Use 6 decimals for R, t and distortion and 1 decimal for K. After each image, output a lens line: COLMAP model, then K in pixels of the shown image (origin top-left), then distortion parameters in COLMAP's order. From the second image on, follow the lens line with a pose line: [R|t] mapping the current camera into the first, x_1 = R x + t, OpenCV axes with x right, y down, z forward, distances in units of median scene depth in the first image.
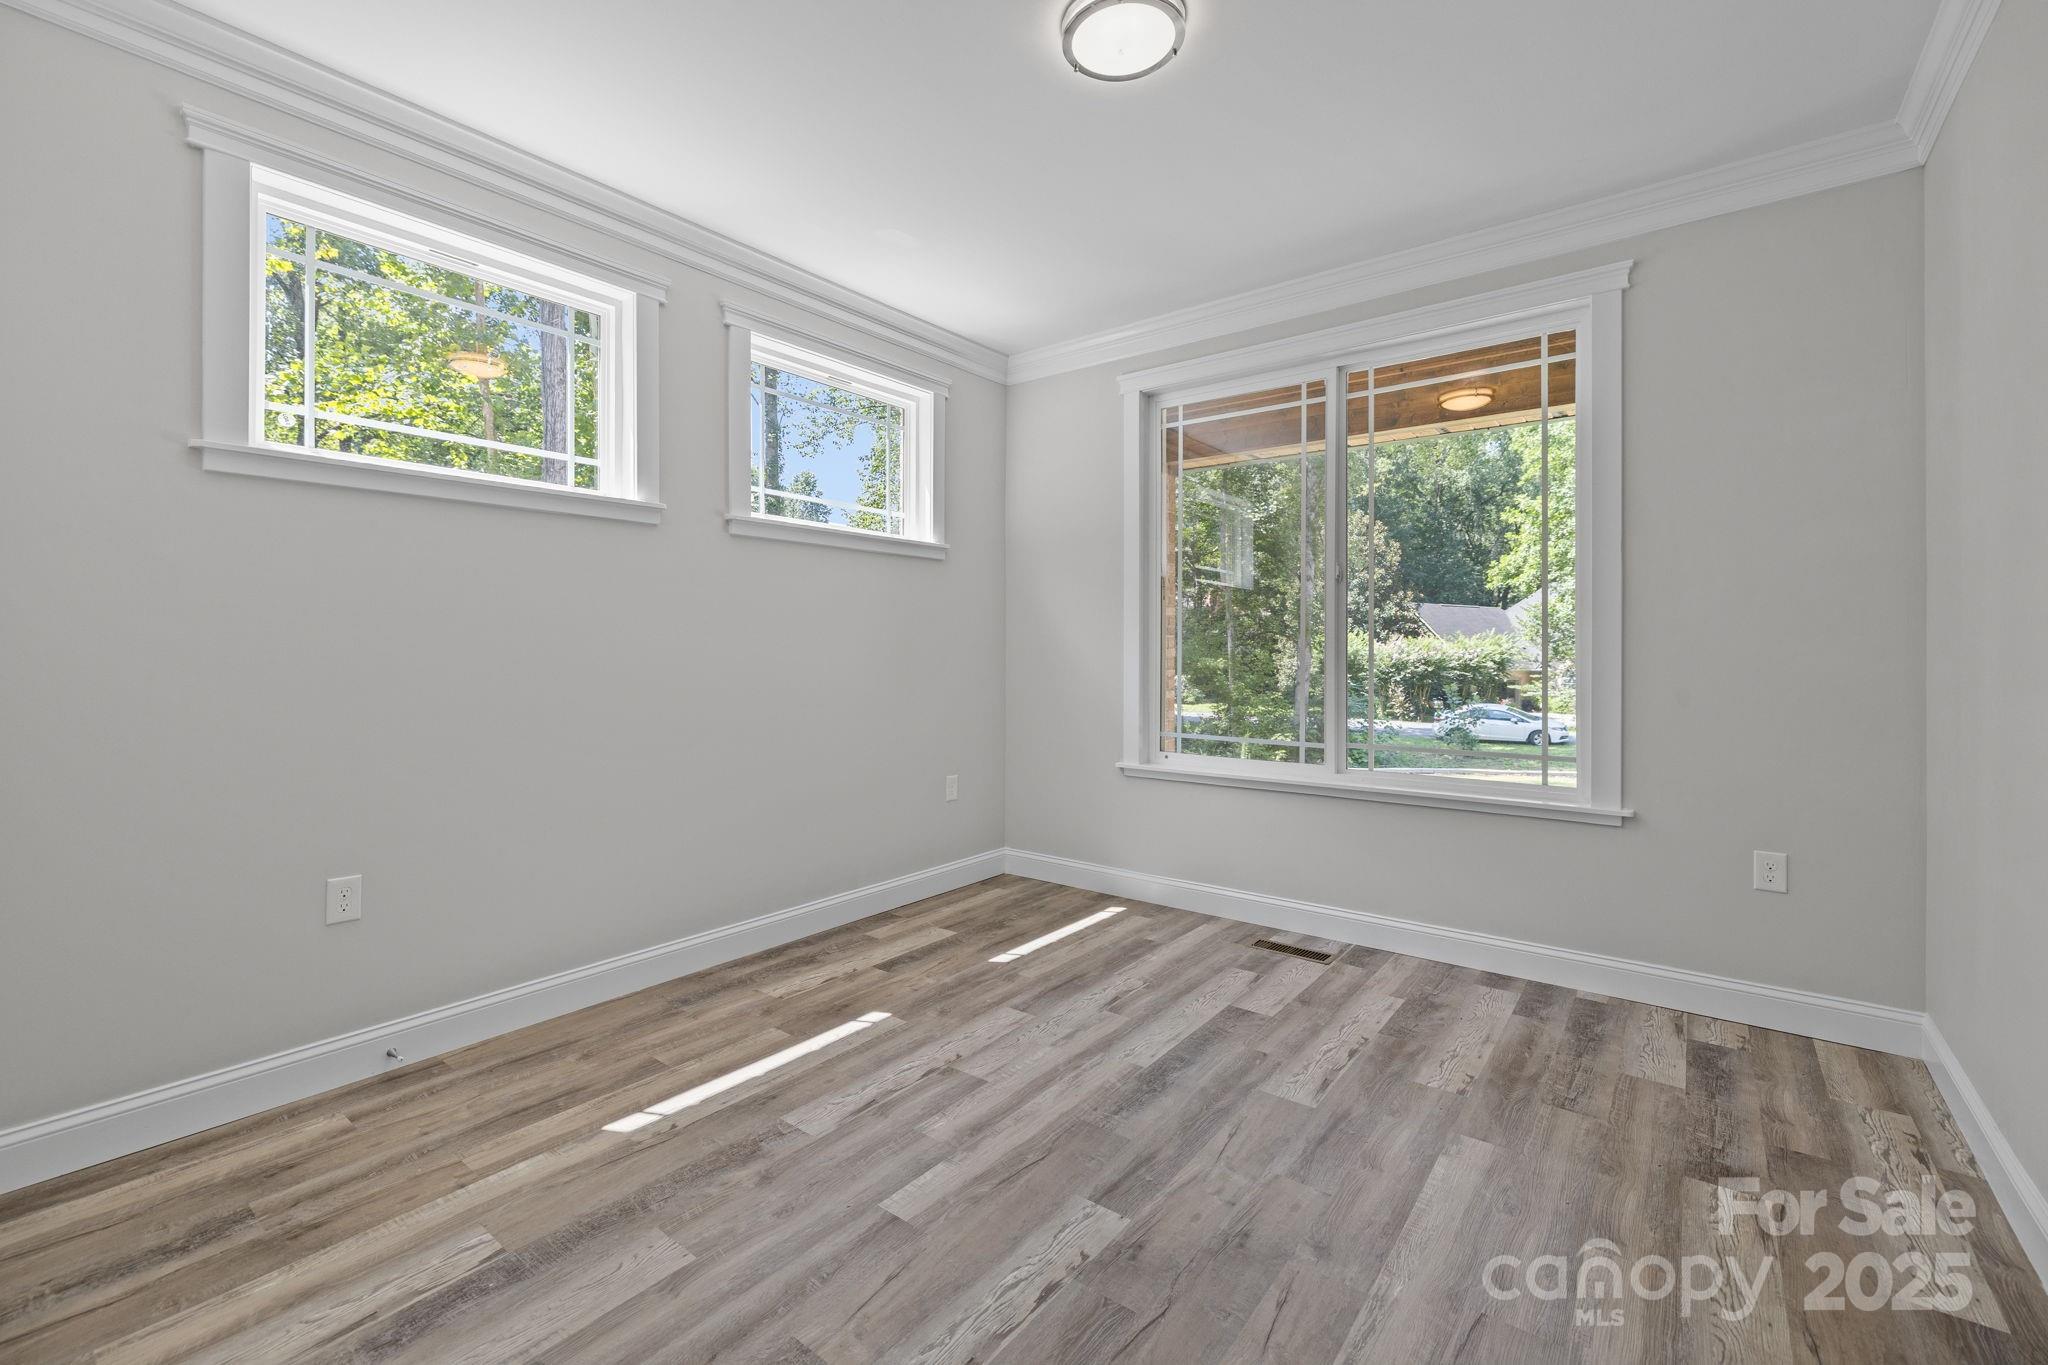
lens RADIAL K [[869.8, 0, 998.5], [0, 869.8, 650.2], [0, 0, 1]] dist [0.001894, 0.000010]
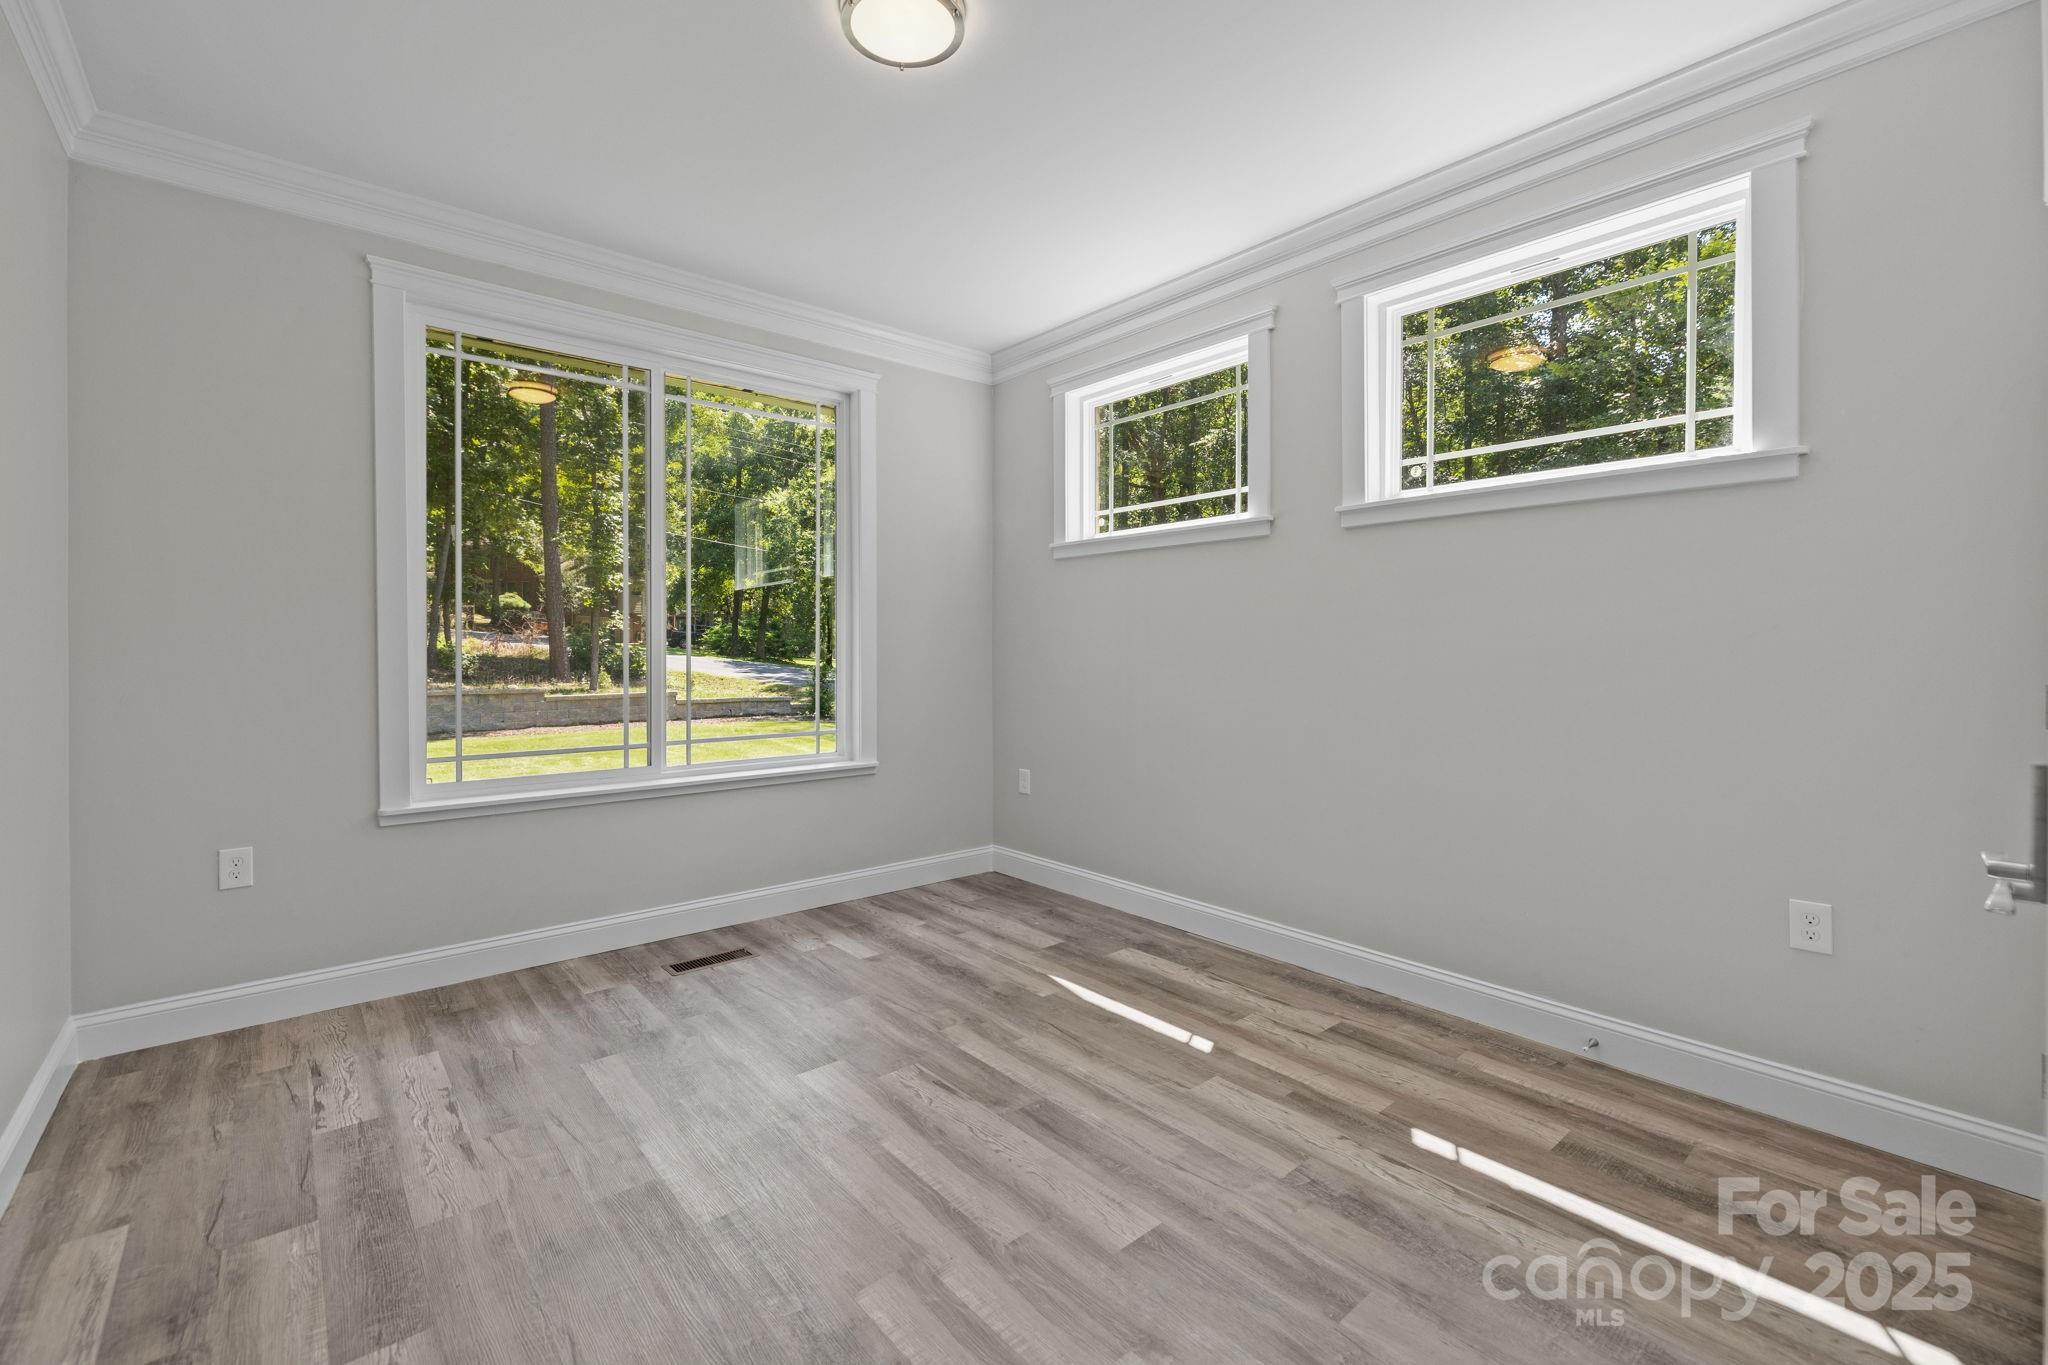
lens RADIAL K [[869.8, 0, 1016.0], [0, 869.8, 668.1], [0, 0, 1]] dist [0.001894, 0.000010]
pose [[-0.191552, 0.018973, -0.981299, 0.898092], [-0.003940, 0.999790, 0.020099, 0.001944], [0.981475, 0.007716, -0.191437, 1.098470]]
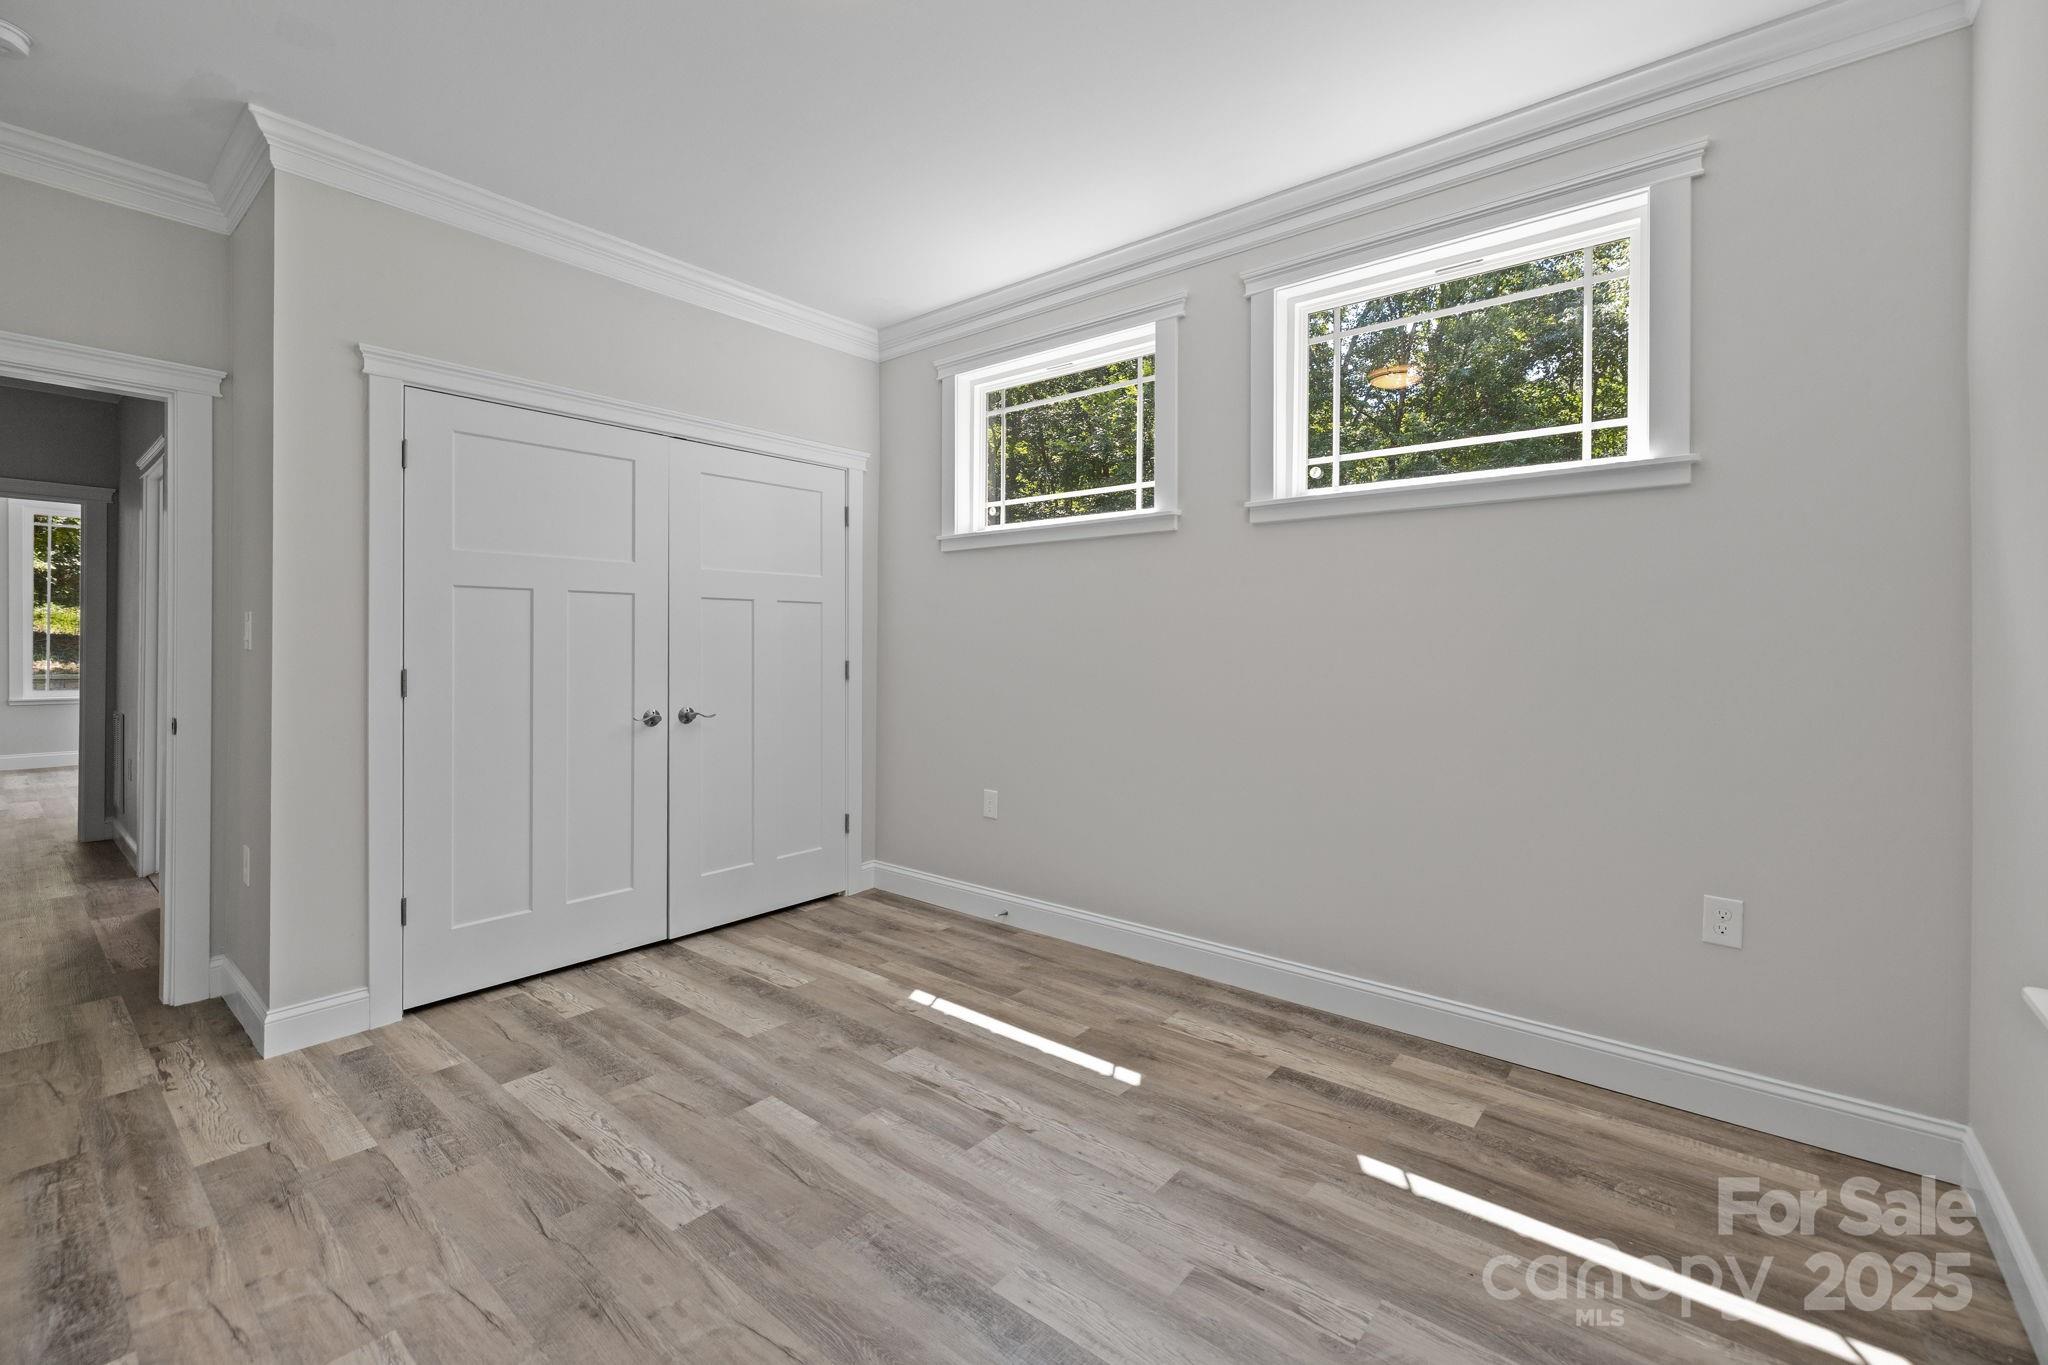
lens RADIAL K [[869.8, 0, 999.6], [0, 869.8, 644.6], [0, 0, 1]] dist [0.001894, 0.000010]
pose [[-0.025986, -0.005627, -0.999646, 0.807571], [-0.006702, 0.999963, -0.005454, 0.000602], [0.999640, 0.006558, -0.026023, 0.998562]]
